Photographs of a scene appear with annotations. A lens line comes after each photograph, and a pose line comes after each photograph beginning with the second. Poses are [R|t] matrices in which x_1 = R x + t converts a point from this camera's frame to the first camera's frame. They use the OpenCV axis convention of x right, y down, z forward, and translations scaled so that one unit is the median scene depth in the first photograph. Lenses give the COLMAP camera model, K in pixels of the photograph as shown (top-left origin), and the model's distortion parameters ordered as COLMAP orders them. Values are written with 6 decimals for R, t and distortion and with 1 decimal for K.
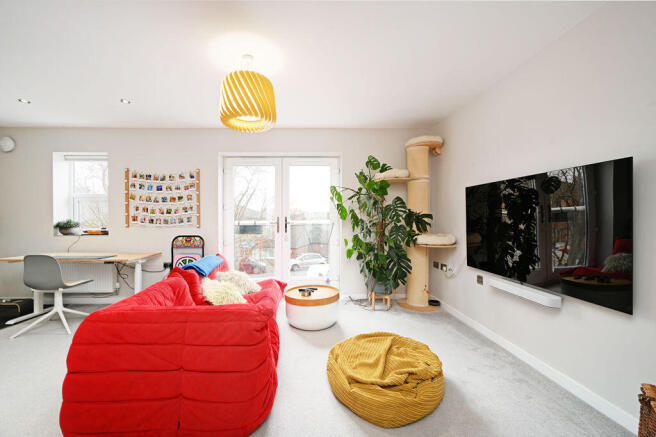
lens RADIAL K [[259.1, 0, 320.1], [0, 259.1, 217.6], [0, 0, 1]] dist [-0.000669, -0.000083]
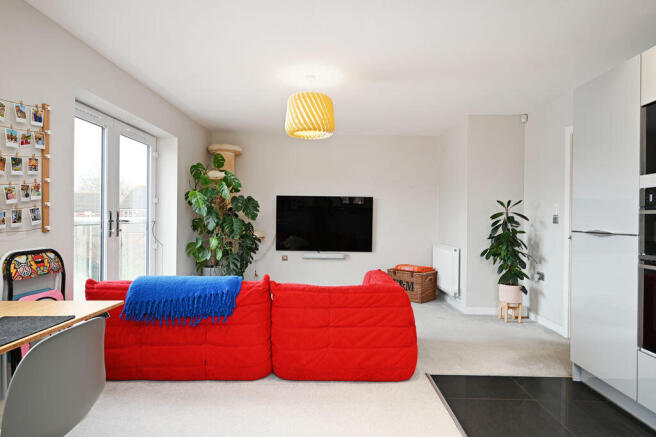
lens RADIAL K [[362.7, 0, 328.0], [0, 362.7, 218.5], [0, 0, 1]] dist [0.003062, 0.000998]
pose [[0.058834, 0.005703, 0.998252, -1.120795], [-0.012132, 0.999914, -0.004997, 0.012198], [-0.998194, -0.011817, 0.058898, 0.475607]]
